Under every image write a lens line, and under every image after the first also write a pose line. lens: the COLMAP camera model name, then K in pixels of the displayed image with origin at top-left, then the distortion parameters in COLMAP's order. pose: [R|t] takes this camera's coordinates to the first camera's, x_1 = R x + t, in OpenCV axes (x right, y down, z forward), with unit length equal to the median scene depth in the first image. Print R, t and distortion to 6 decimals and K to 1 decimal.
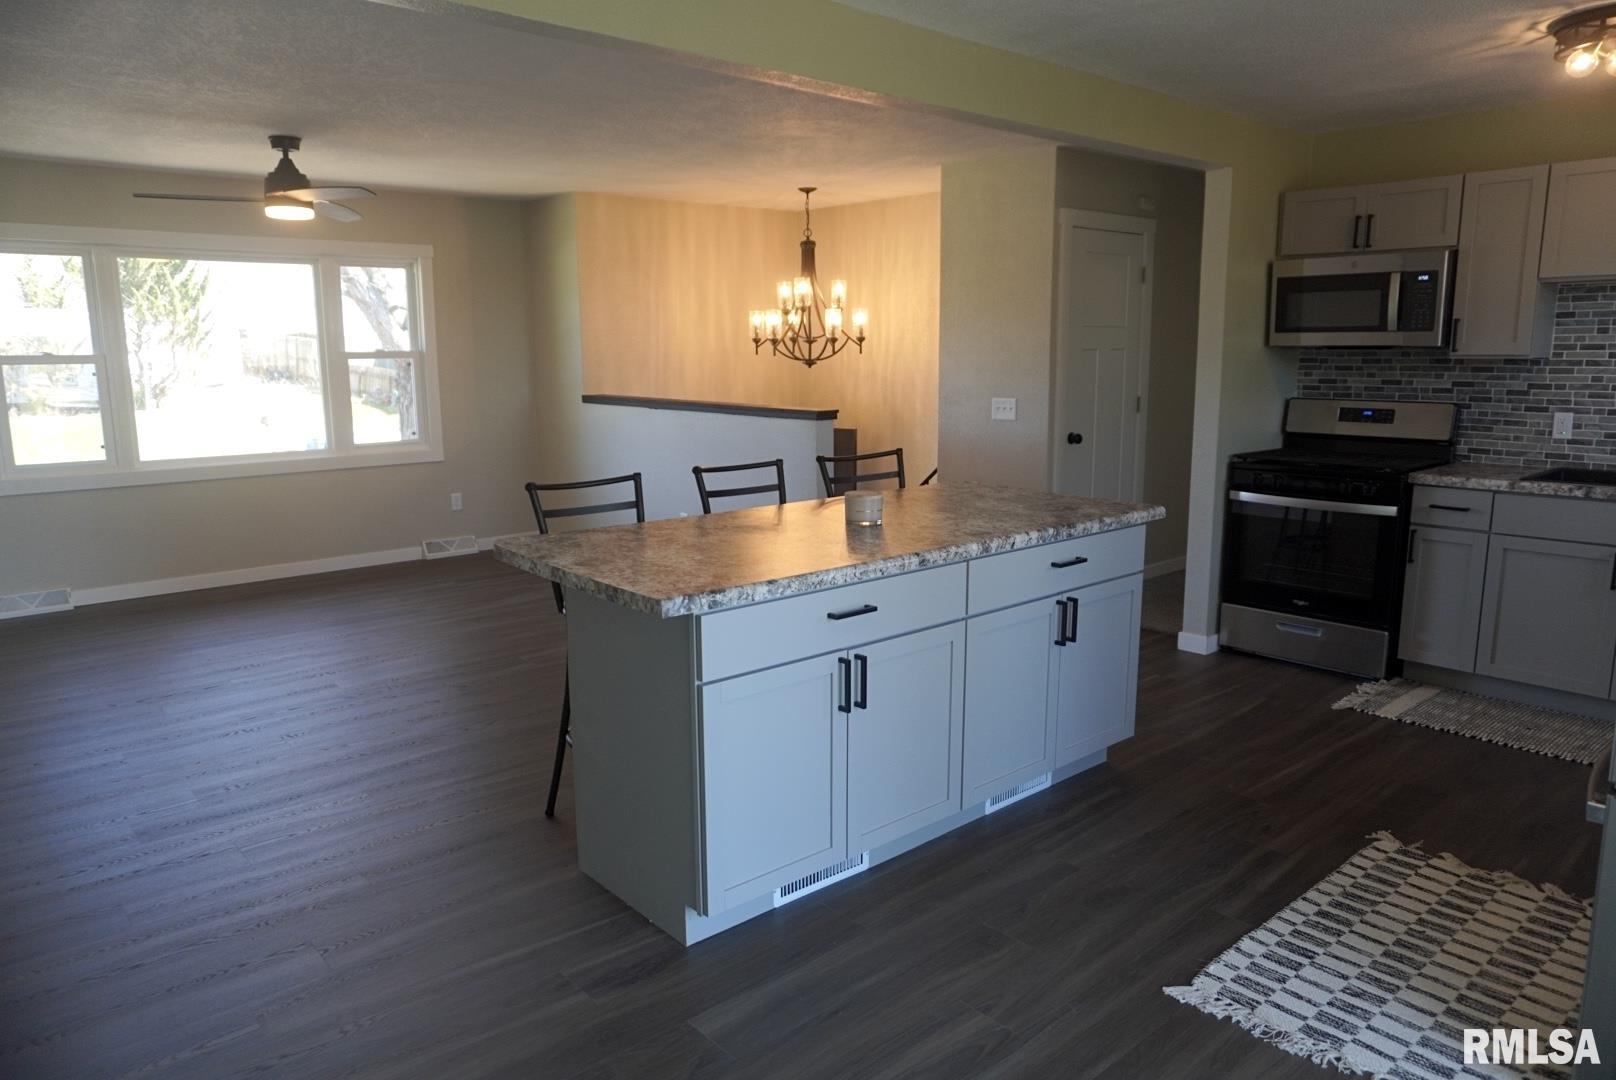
lens RADIAL K [[1069.4, 0, 812.8], [0, 1069.4, 535.1], [0, 0, 1]] dist [-0.040329, 0.028112]
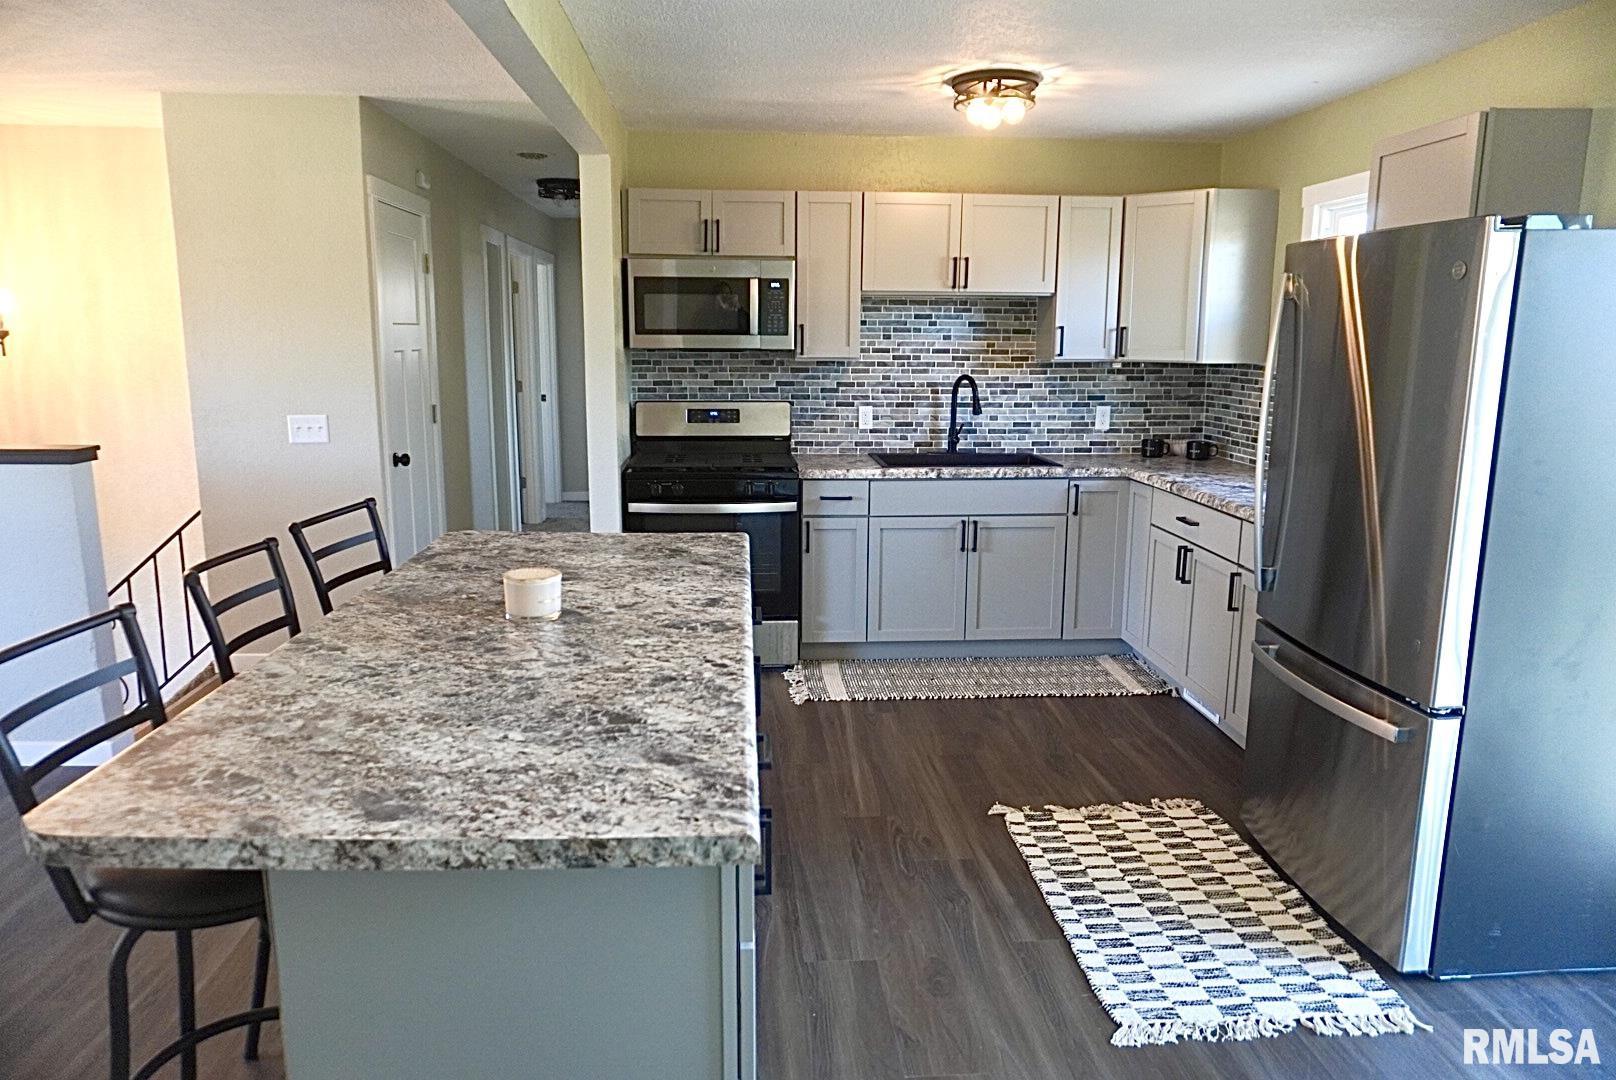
lens RADIAL K [[1069.4, 0, 831.7], [0, 1069.4, 545.2], [0, 0, 1]] dist [-0.040329, 0.028112]
pose [[0.605067, -0.139355, 0.783884, -0.309468], [0.127210, 0.988836, 0.077599, -0.072126], [-0.785946, 0.052765, 0.616039, 0.366242]]
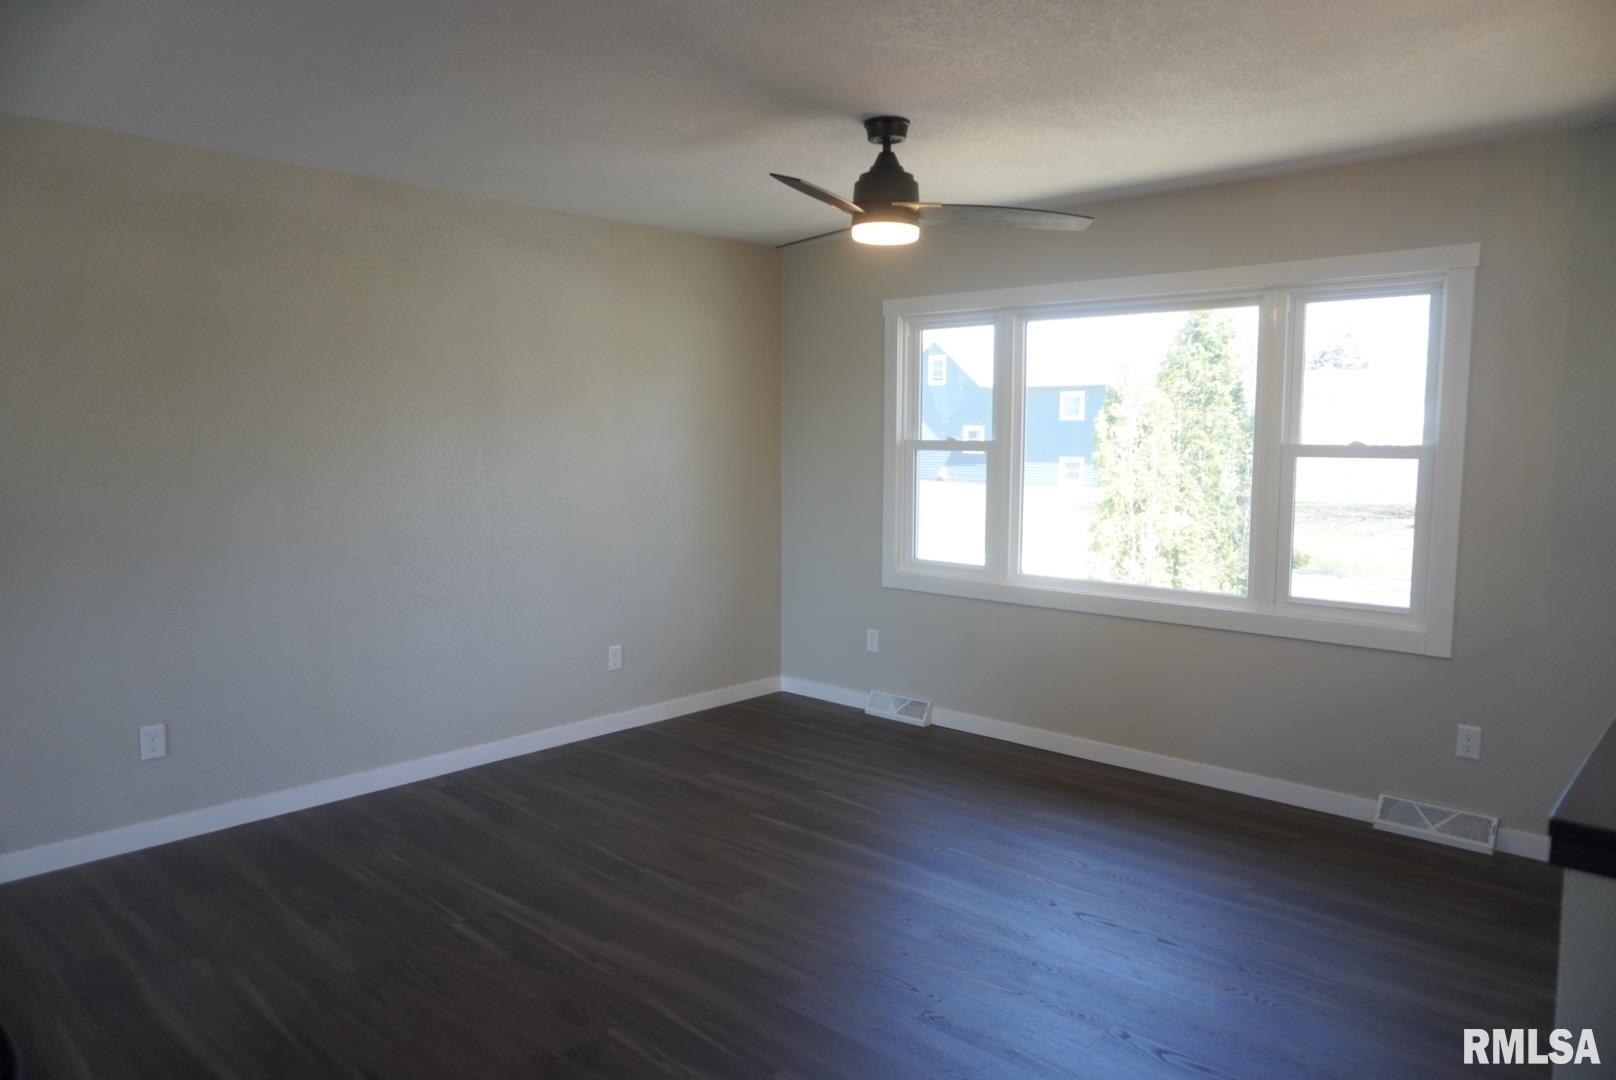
lens RADIAL K [[1069.4, 0, 820.3], [0, 1069.4, 530.6], [0, 0, 1]] dist [-0.040329, 0.028112]
pose [[0.104486, 0.100089, -0.989477, 0.174699], [-0.178418, 0.980668, 0.080357, -0.166868], [0.978391, 0.168144, 0.120324, 0.897047]]
